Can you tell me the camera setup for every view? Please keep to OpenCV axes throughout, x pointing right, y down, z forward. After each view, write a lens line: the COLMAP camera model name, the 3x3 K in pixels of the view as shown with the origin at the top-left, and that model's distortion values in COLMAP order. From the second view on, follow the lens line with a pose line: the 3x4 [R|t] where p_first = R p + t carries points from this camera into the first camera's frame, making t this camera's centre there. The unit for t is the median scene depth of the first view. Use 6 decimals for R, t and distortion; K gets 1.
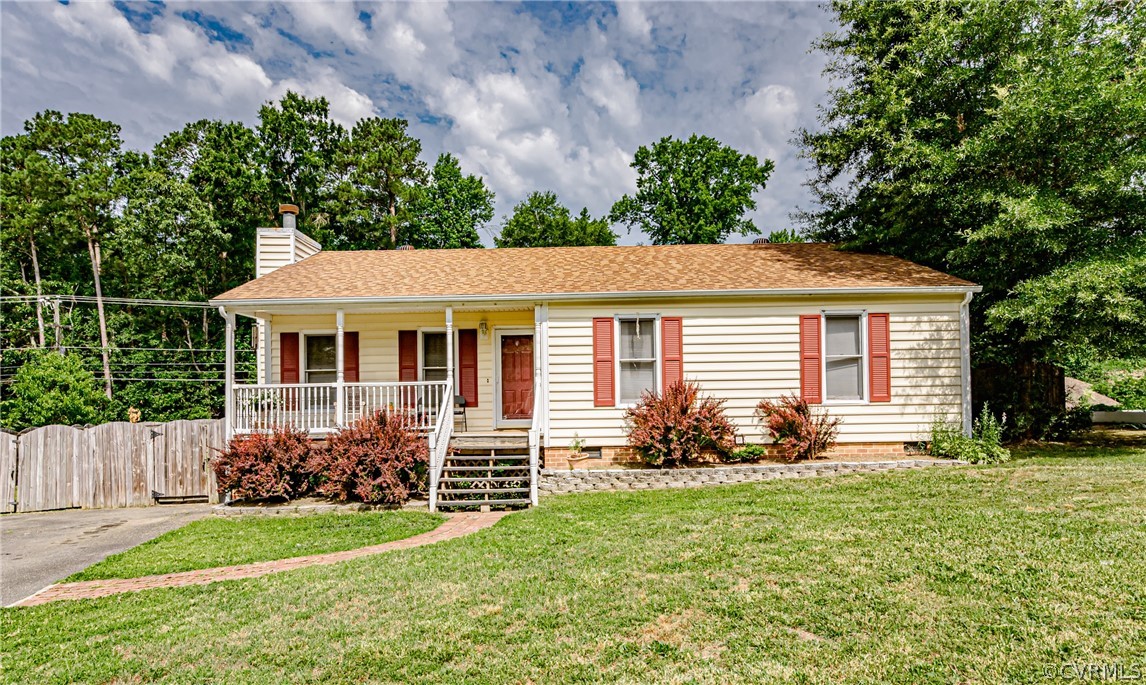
lens RADIAL K [[661.6, 0, 558.4], [0, 661.6, 398.5], [0, 0, 1]] dist [0.004211, -0.001144]
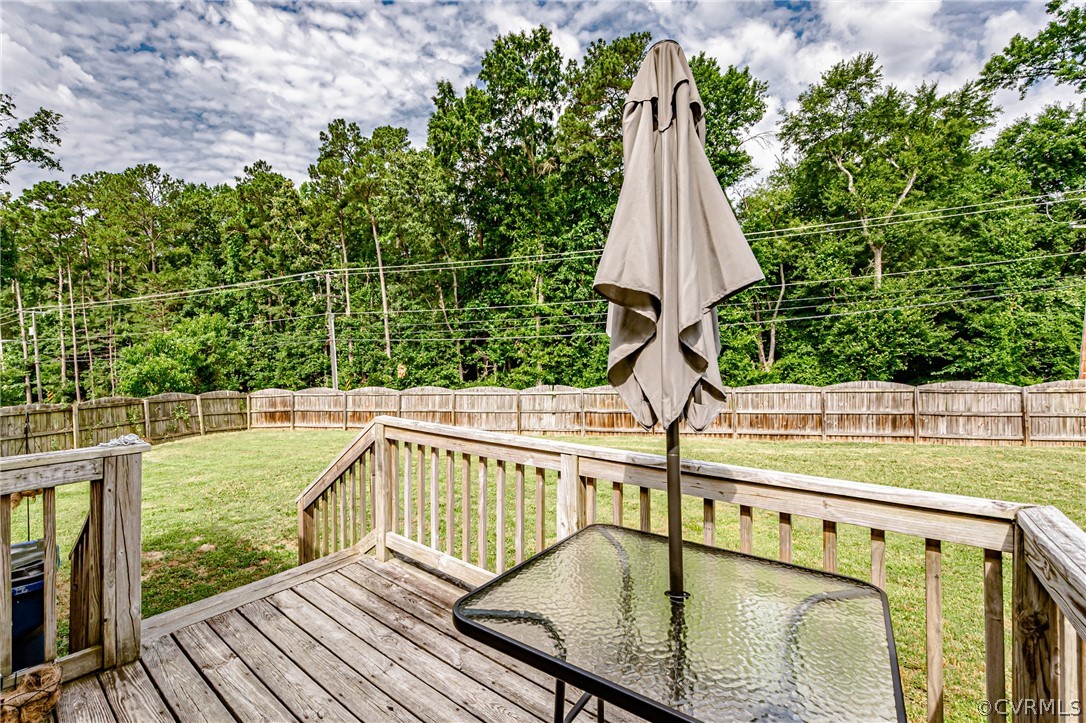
lens RADIAL K [[471.5, 0, 494.6], [0, 471.5, 355.5], [0, 0, 1]] dist [-0.001523, 0.001712]
pose [[0.772515, 0.008763, -0.634936, 0.024704], [-0.001029, 0.999921, 0.012547, -0.039544], [0.634995, -0.009039, 0.772463, 1.533714]]
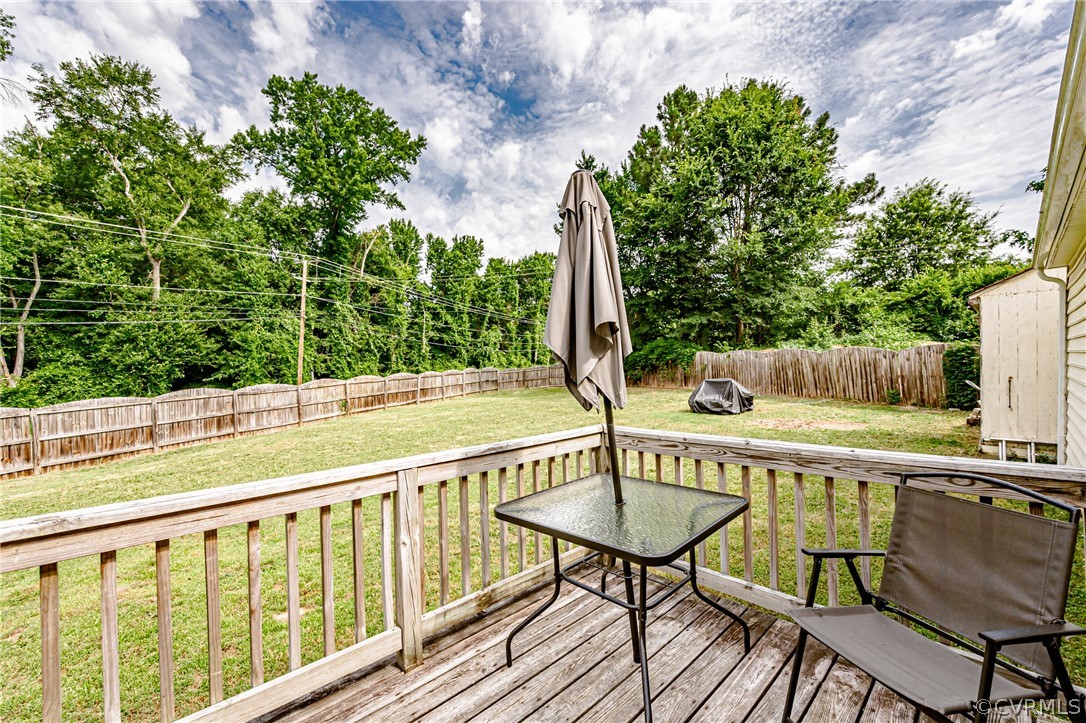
lens RADIAL K [[440.6, 0, 541.0], [0, 440.6, 367.2], [0, 0, 1]] dist [0.002558, -0.000598]
pose [[0.722469, -0.008551, 0.691350, -0.118286], [-0.003206, 0.999871, 0.015717, -0.041142], [-0.691395, -0.013571, 0.722349, 1.534338]]
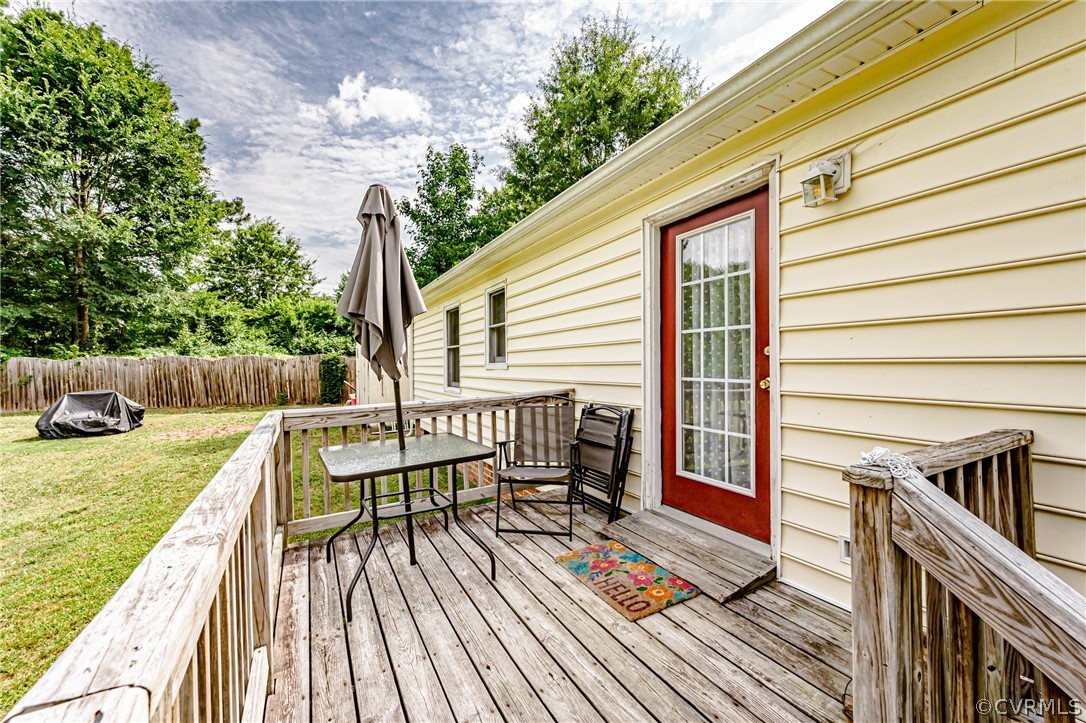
lens RADIAL K [[440.6, 0, 534.2], [0, 440.6, 361.1], [0, 0, 1]] dist [0.002558, -0.000598]
pose [[-0.470926, 0.027177, 0.881754, -0.187509], [0.010111, 0.999626, -0.025410, -0.025718], [-0.882115, -0.003051, -0.471025, 1.653621]]
